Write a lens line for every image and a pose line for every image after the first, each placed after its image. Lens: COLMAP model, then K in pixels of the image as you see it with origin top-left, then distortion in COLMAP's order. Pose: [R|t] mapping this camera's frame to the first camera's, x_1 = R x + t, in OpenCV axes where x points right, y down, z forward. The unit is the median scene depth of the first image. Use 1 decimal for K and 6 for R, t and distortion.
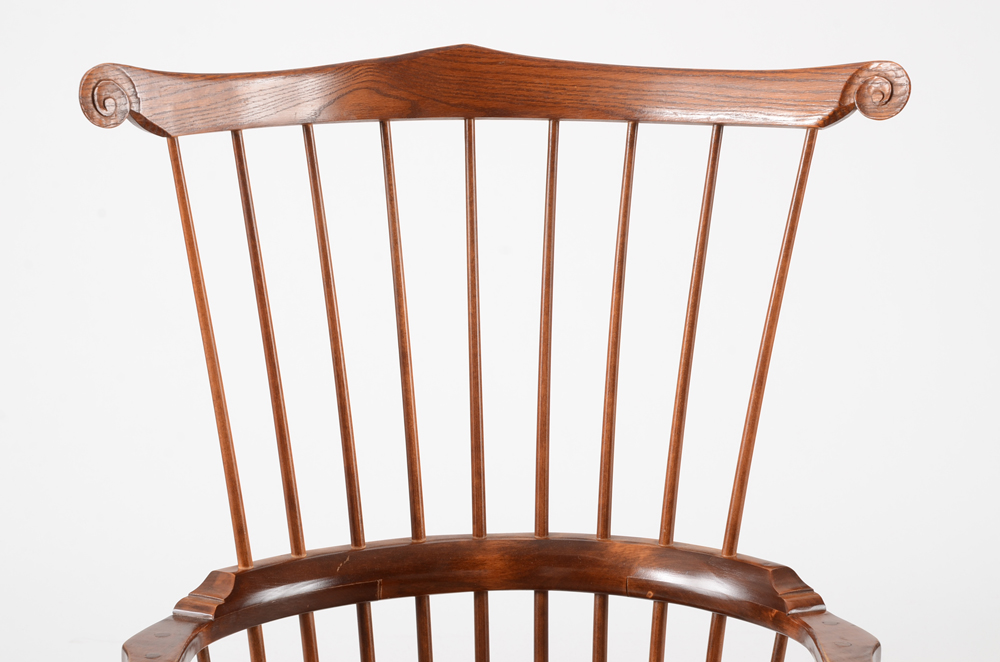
lens RADIAL K [[2542.7, 0, 500.0], [0, 2542.7, 331.0], [0, 0, 1]] dist [0.619081, 0.498023]
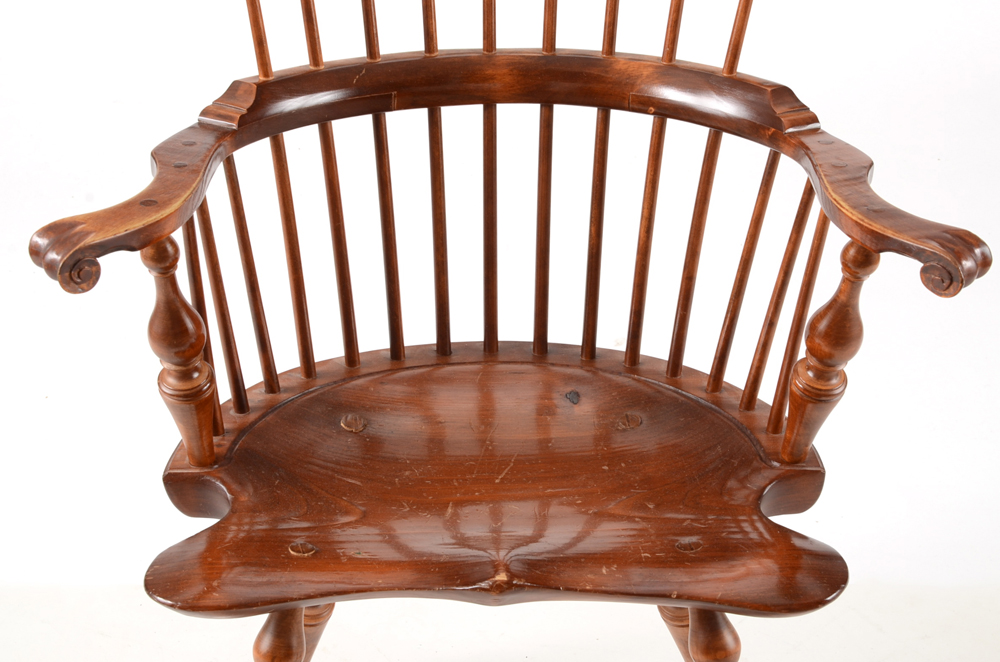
lens RADIAL K [[2034.2, 0, 500.0], [0, 2034.2, 331.0], [0, 0, 1]] dist [0.333067, 0.059747]
pose [[0.999734, 0.015787, 0.016842, -0.016248], [-0.019423, 0.969559, 0.244086, -0.013160], [-0.012476, -0.244348, 0.969607, 0.163739]]
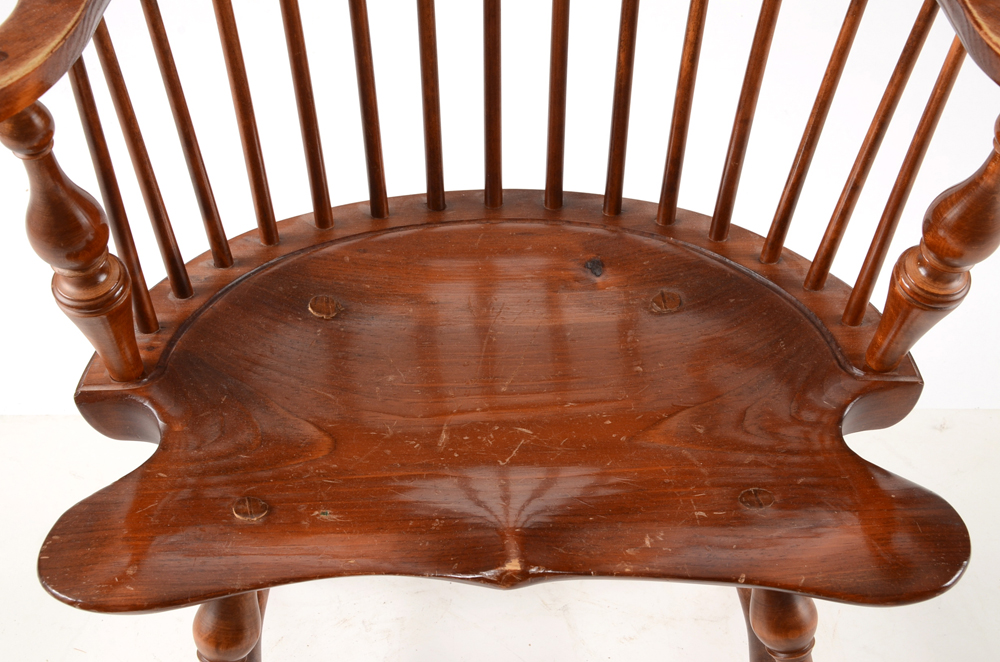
lens RADIAL K [[1555.4, 0, 500.0], [0, 1555.4, 331.0], [0, 0, 1]] dist [0.105949, 0.789392]
pose [[0.999658, 0.007365, 0.025102, -0.016455], [-0.017290, 0.906102, 0.422705, 0.017735], [-0.019631, -0.422995, 0.905920, 0.498248]]
